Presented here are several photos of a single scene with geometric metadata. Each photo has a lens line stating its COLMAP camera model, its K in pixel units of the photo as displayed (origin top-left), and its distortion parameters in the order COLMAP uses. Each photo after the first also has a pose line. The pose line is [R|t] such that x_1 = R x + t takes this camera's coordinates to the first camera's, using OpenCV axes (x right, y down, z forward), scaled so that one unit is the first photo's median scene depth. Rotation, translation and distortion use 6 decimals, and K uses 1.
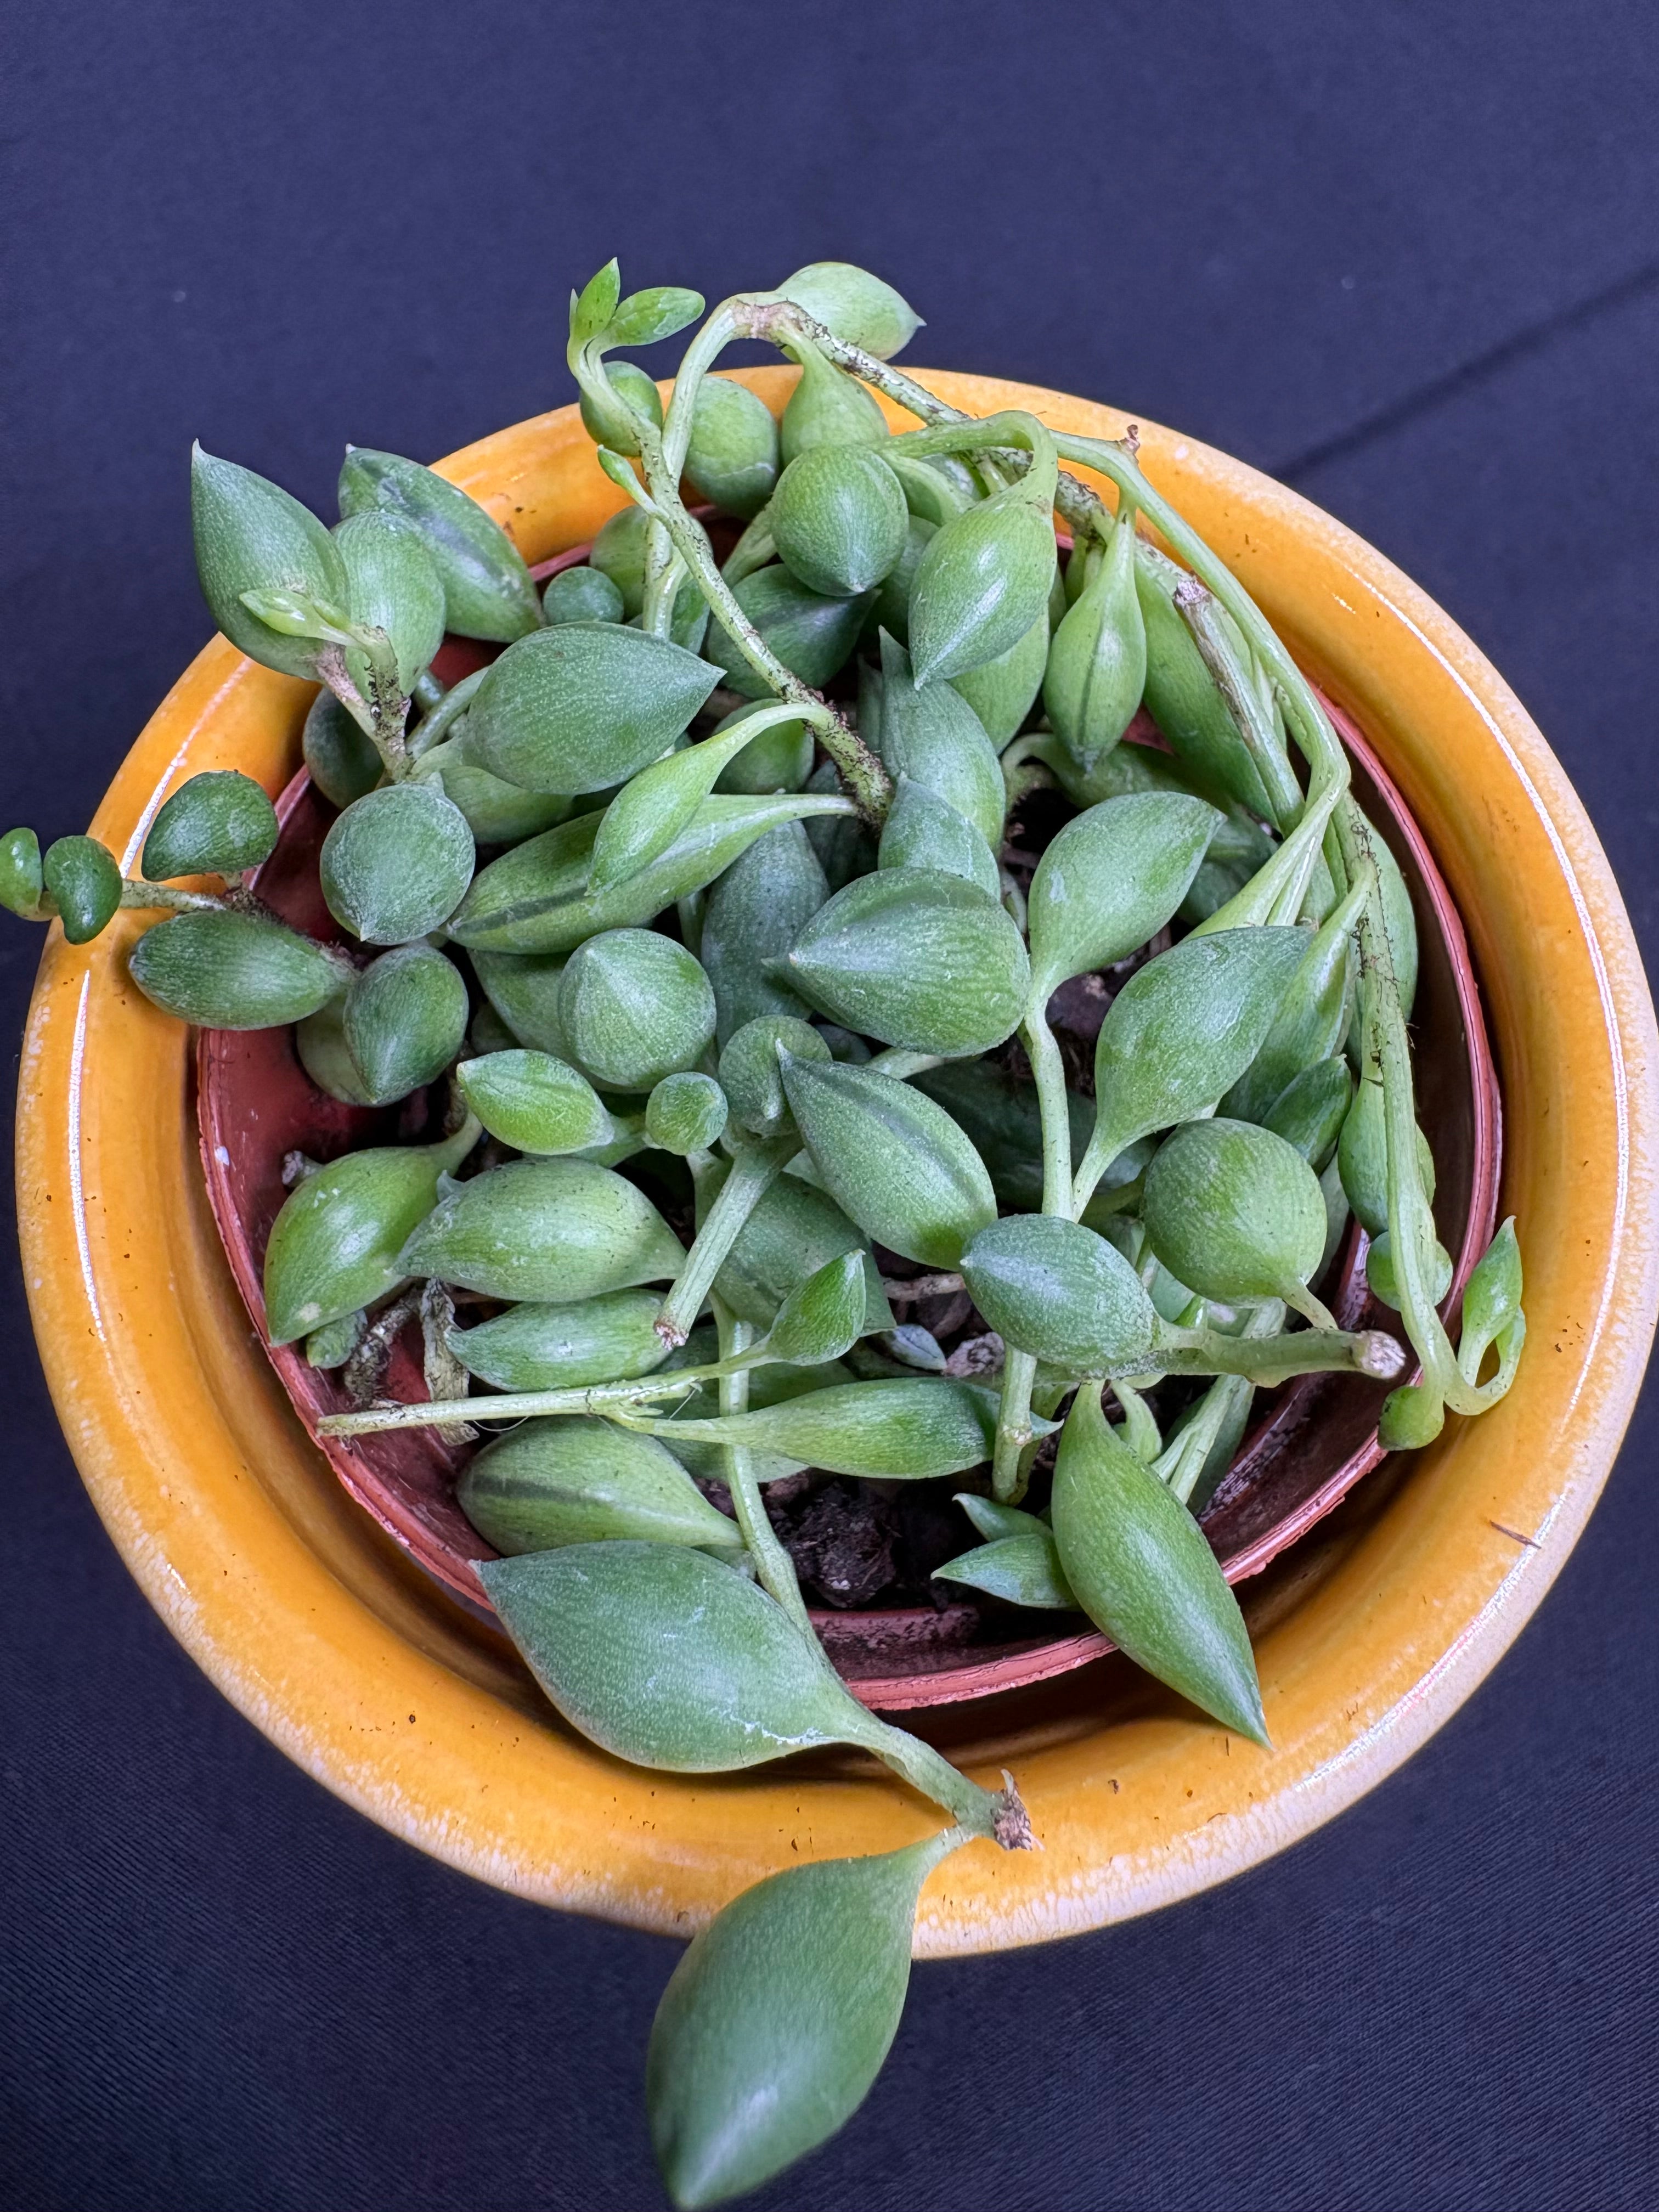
lens RADIAL K [[1723.1, 0, 837.0], [0, 1723.1, 988.6], [0, 0, 1]] dist [0.004086, 0.002037]
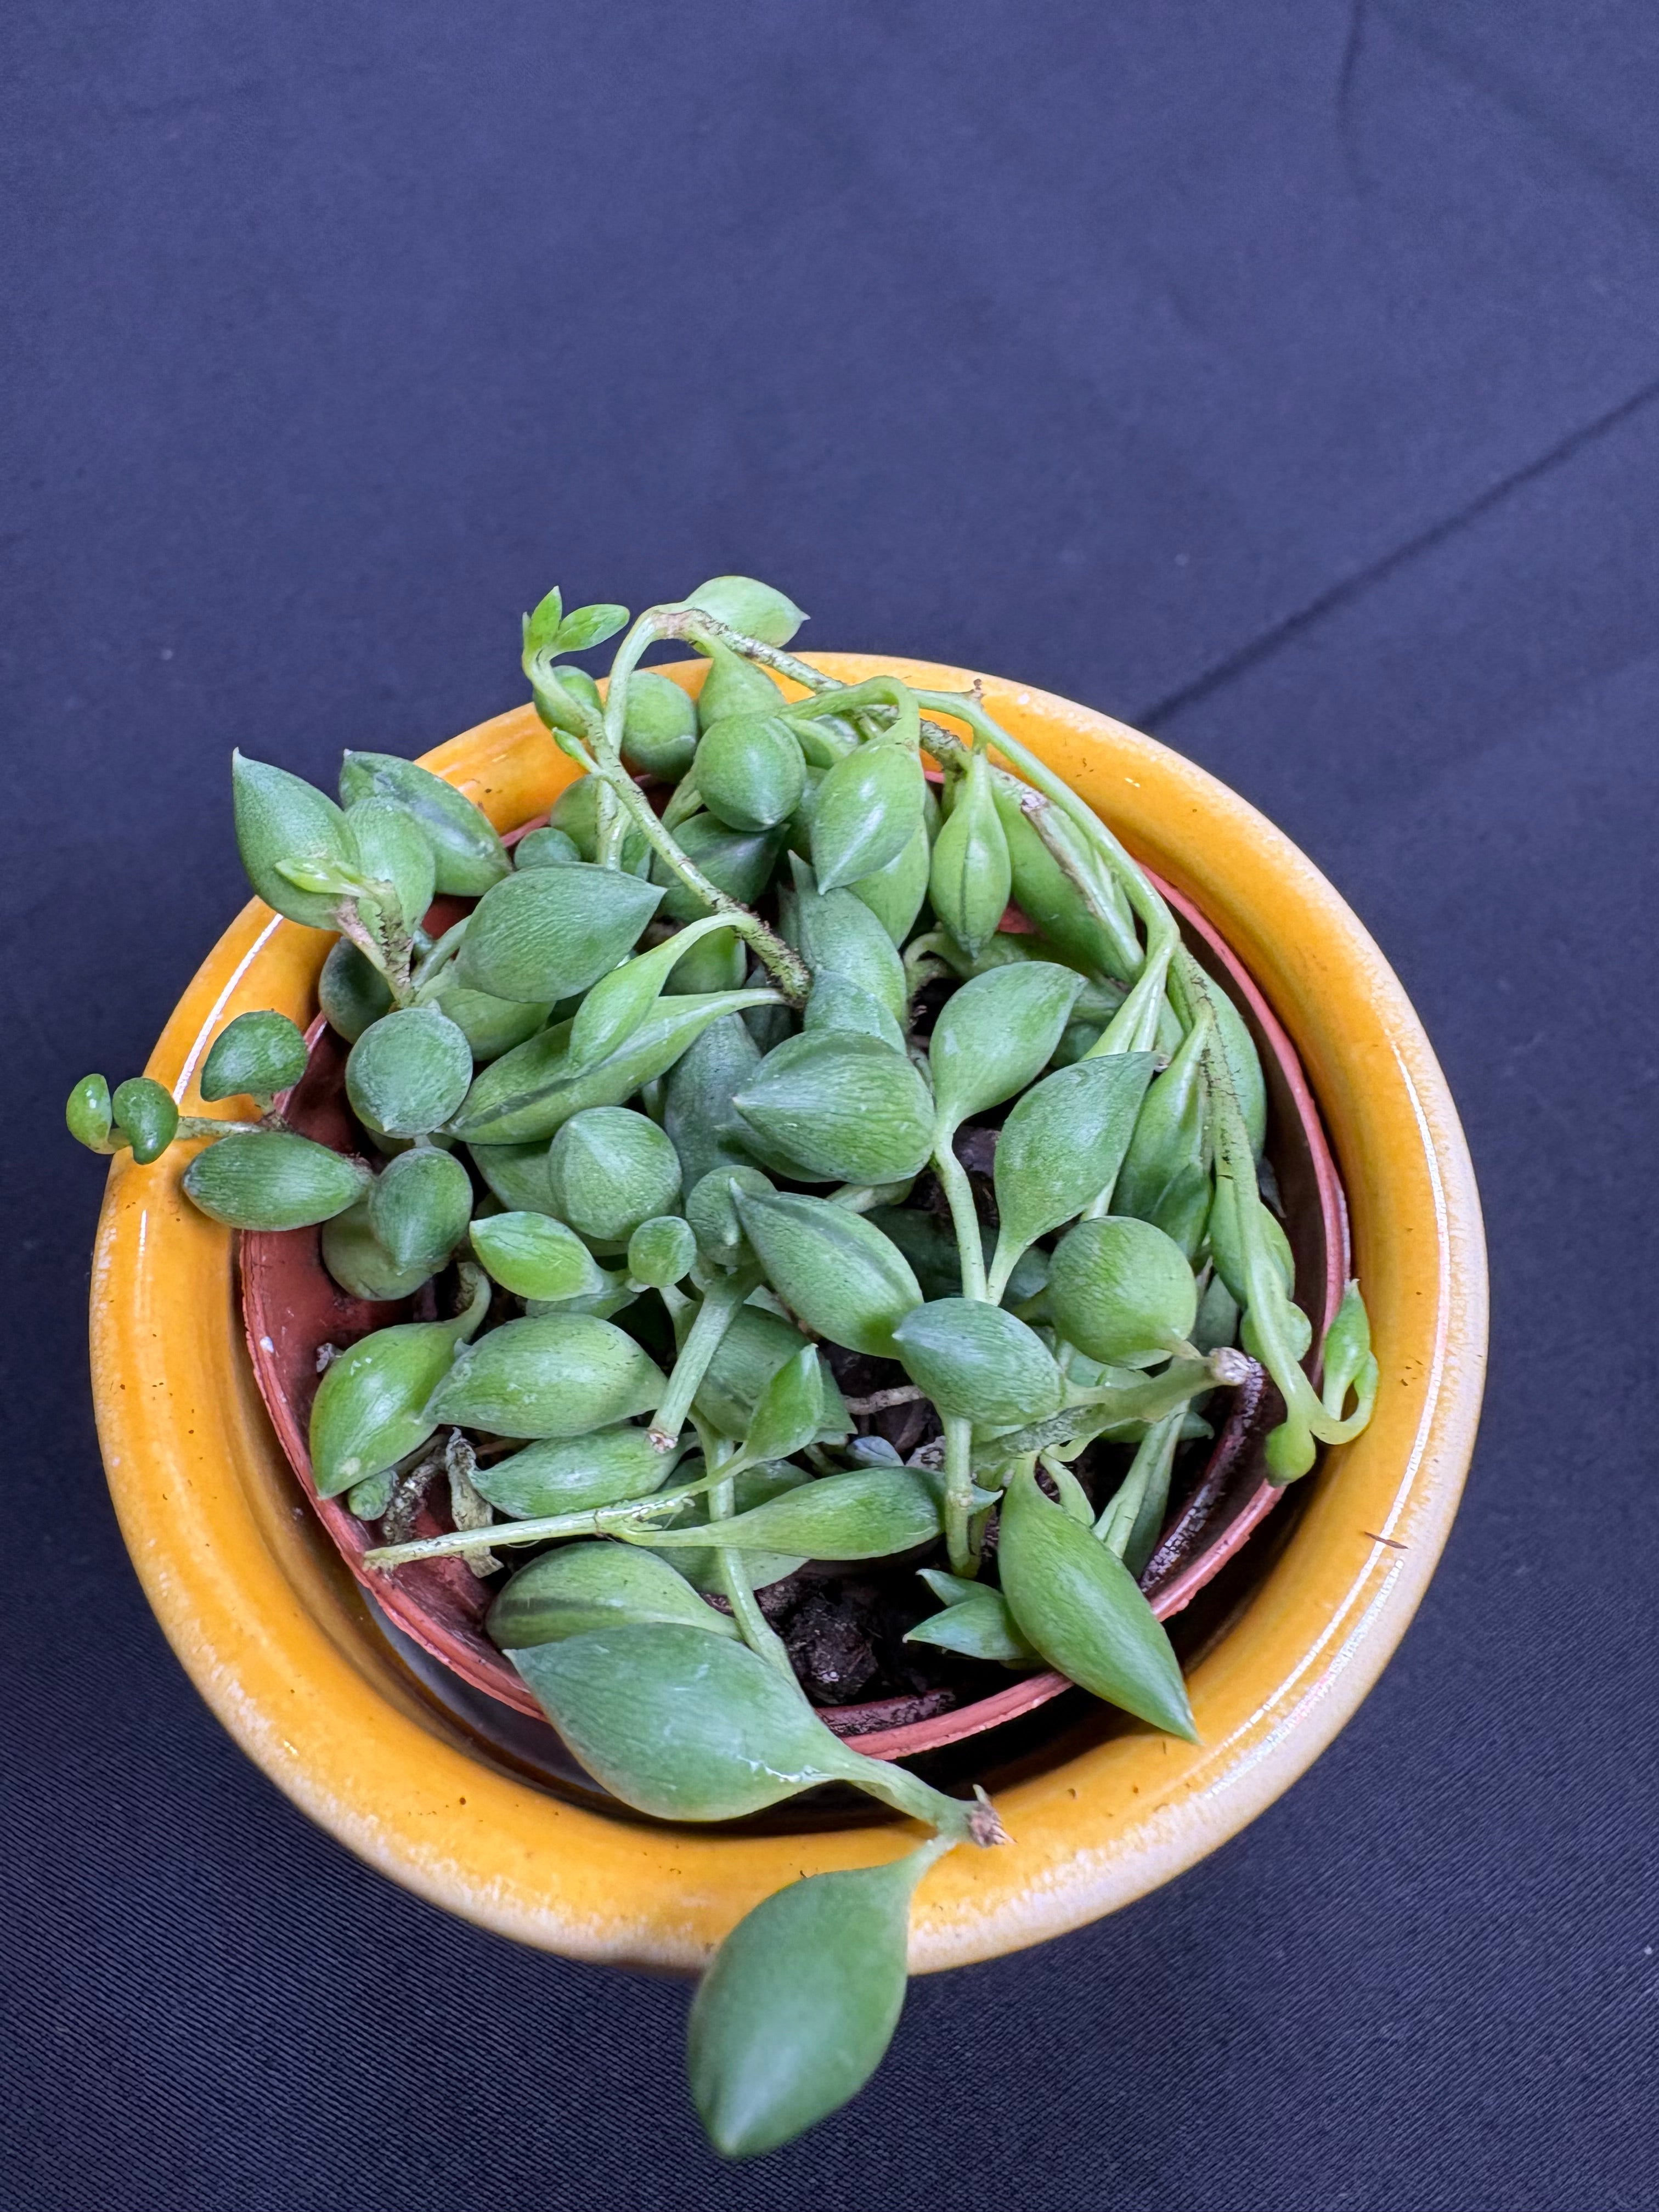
lens RADIAL K [[1723.1, 0, 837.0], [0, 1723.1, 988.6], [0, 0, 1]] dist [0.004086, 0.002037]
pose [[0.995731, -0.088250, 0.027049, 0.016754], [0.091490, 0.982428, -0.162679, 0.090926], [-0.012217, 0.164459, 0.986308, -0.202627]]
